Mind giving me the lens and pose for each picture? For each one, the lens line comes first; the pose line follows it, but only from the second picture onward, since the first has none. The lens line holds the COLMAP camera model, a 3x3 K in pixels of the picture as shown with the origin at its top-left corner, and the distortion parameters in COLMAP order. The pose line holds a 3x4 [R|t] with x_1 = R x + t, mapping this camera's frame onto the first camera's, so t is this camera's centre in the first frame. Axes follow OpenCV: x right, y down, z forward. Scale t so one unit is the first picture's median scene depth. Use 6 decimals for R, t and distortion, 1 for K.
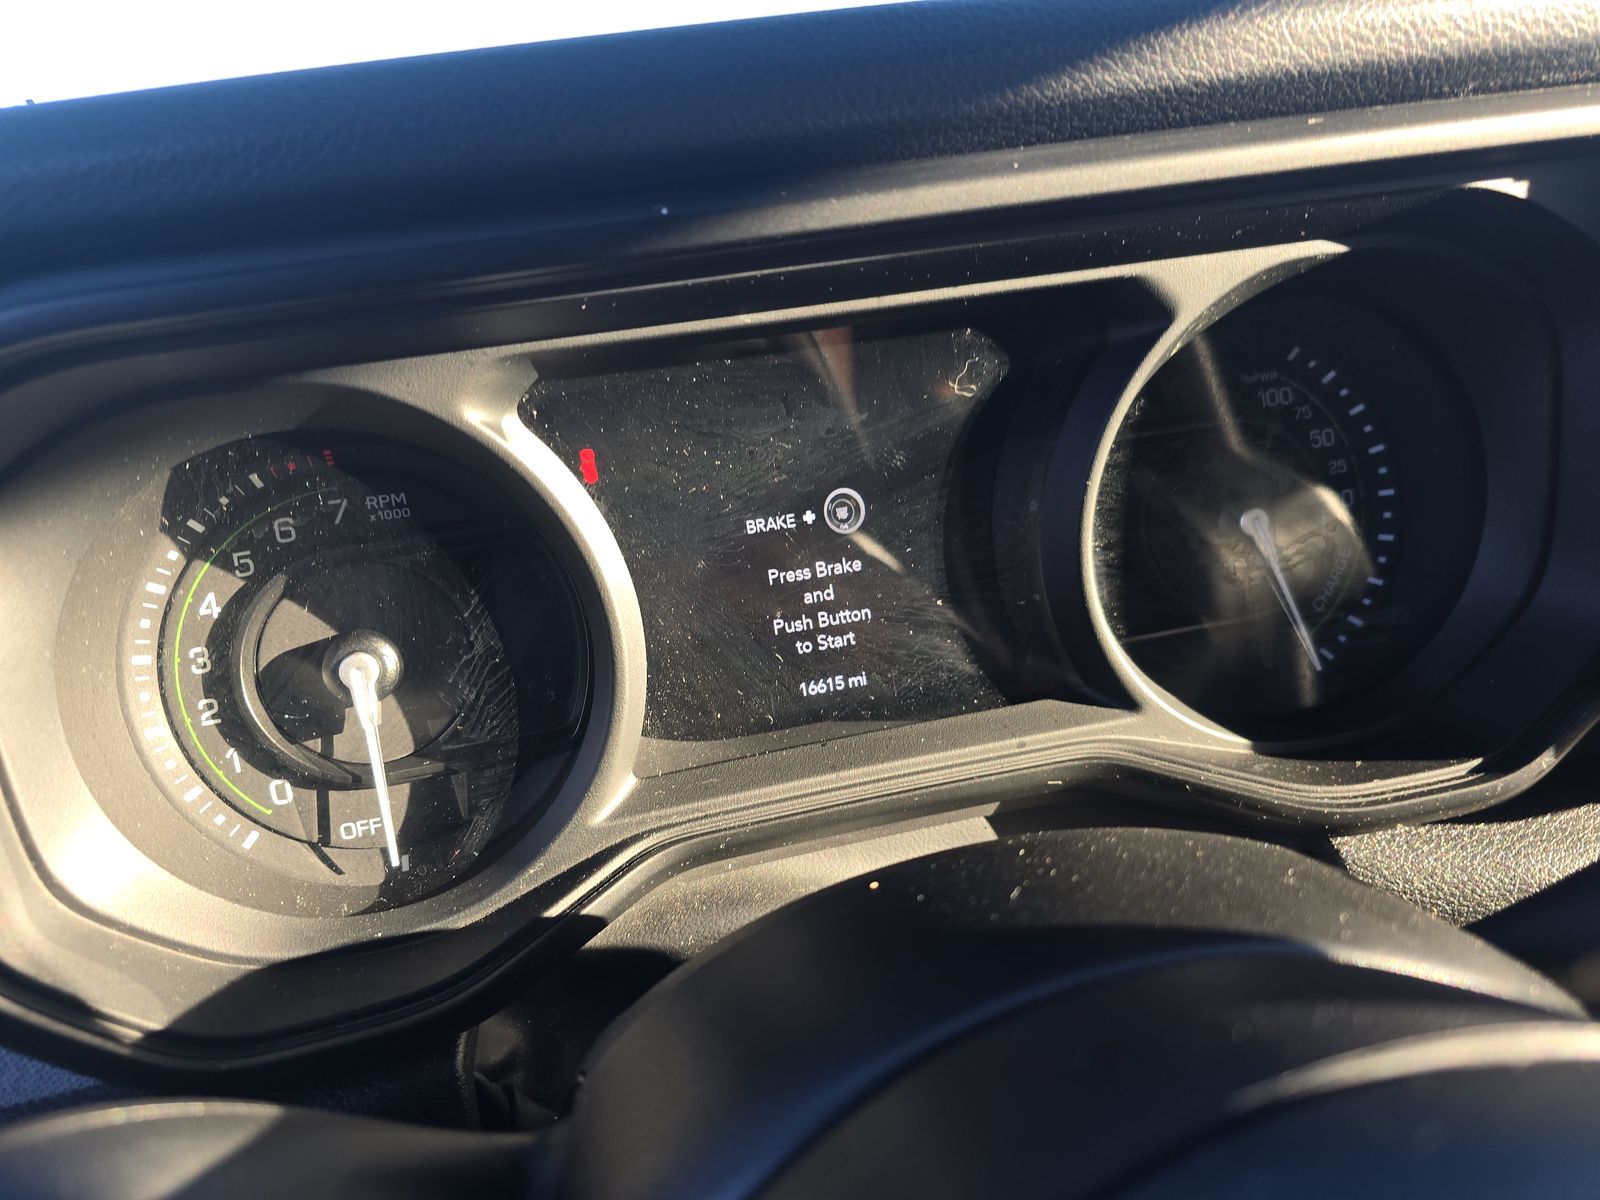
lens RADIAL K [[1076.4, 0, 800.0], [0, 1076.4, 600.0], [0, 0, 1]] dist [0.049872, -0.083735]
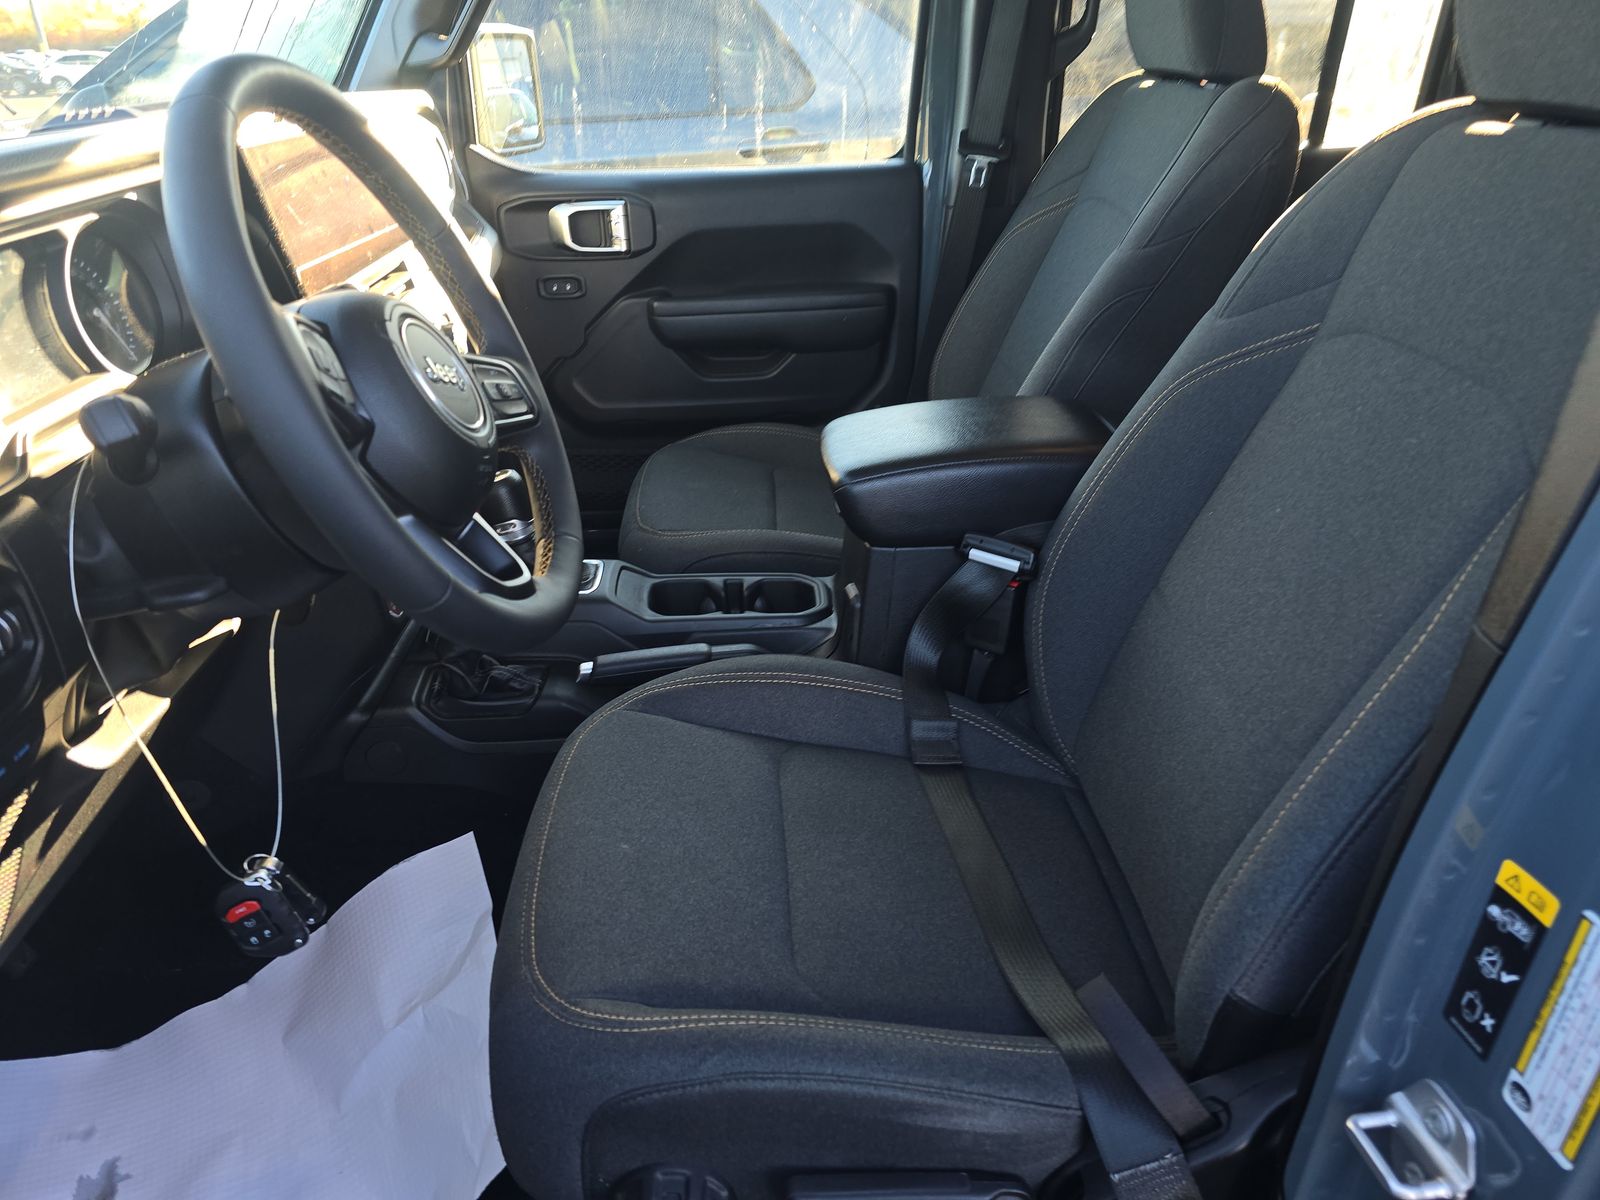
lens RADIAL K [[1076.4, 0, 800.0], [0, 1076.4, 600.0], [0, 0, 1]] dist [0.049872, -0.083735]
pose [[0.164887, -0.366601, 0.915651, -2.210667], [0.356277, 0.887813, 0.291299, 0.440371], [-0.919717, 0.278194, 0.277000, -1.332514]]
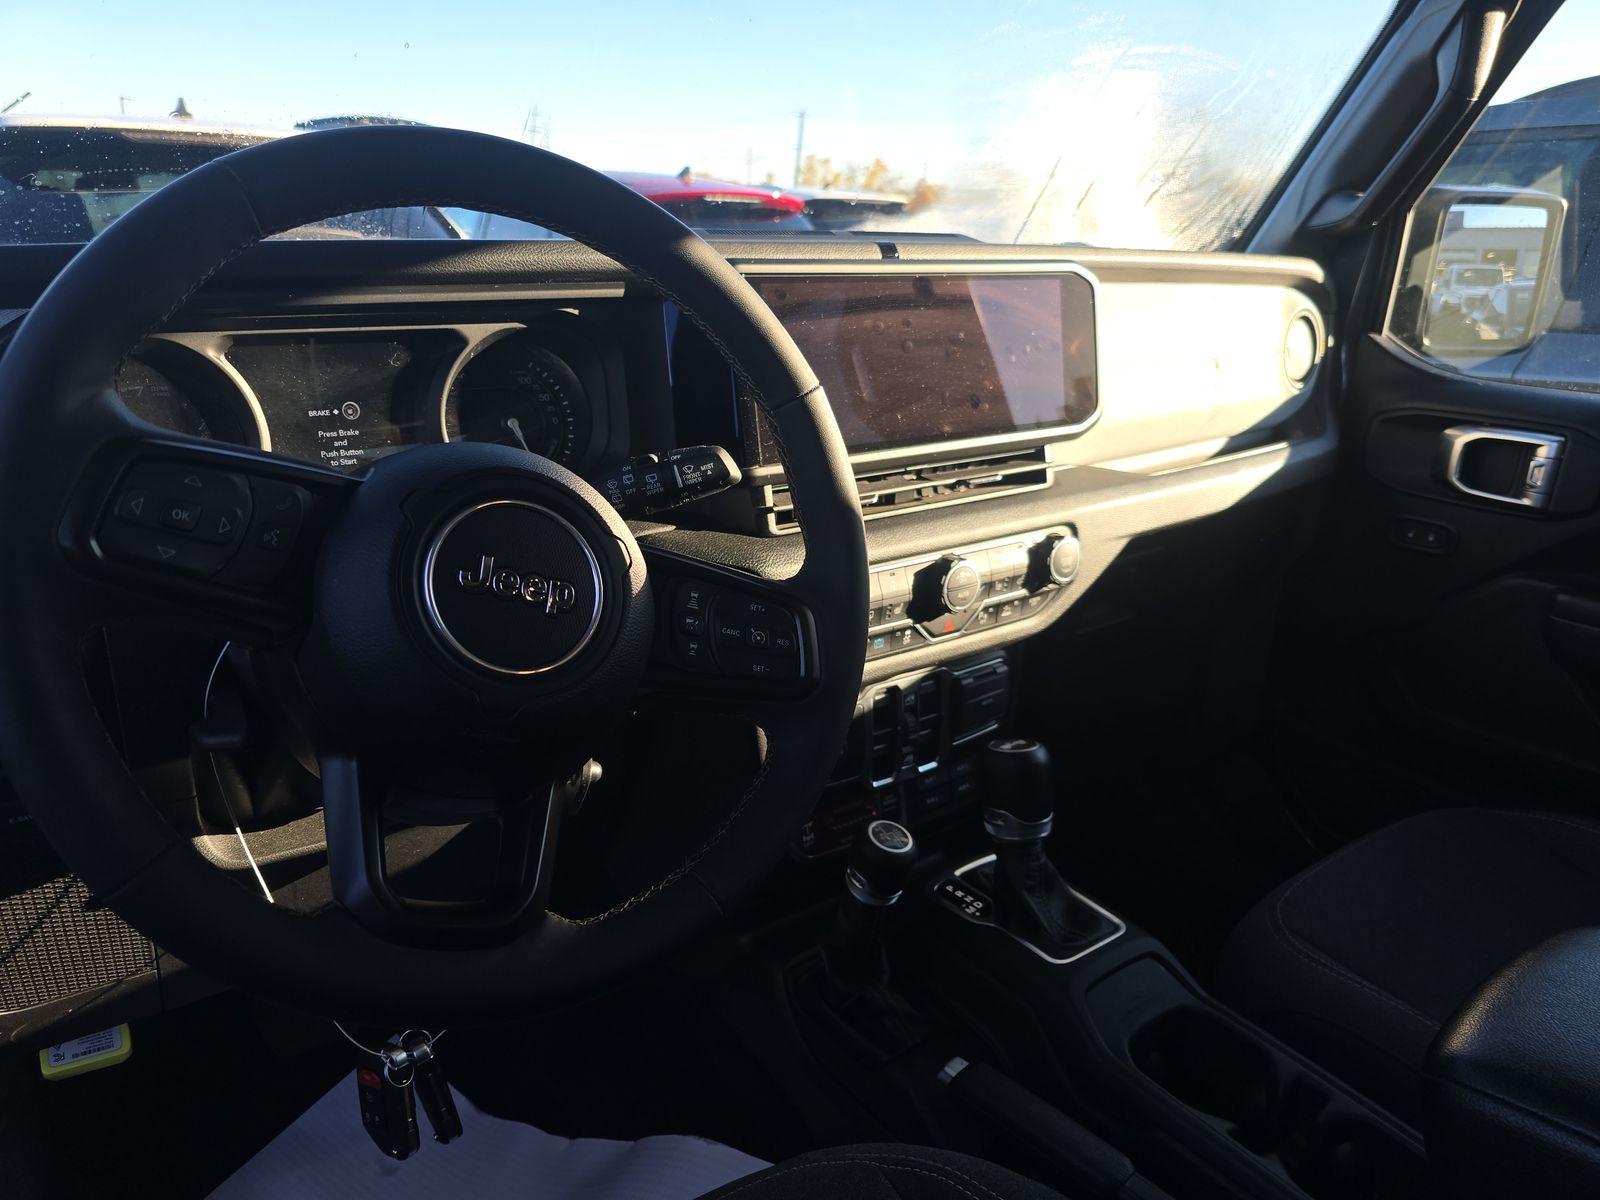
lens RADIAL K [[1076.4, 0, 800.0], [0, 1076.4, 600.0], [0, 0, 1]] dist [0.049872, -0.083735]
pose [[0.914716, -0.015442, 0.403802, -0.029359], [0.043195, 0.997281, -0.059711, 0.571472], [-0.401782, 0.072061, 0.912896, -1.763253]]
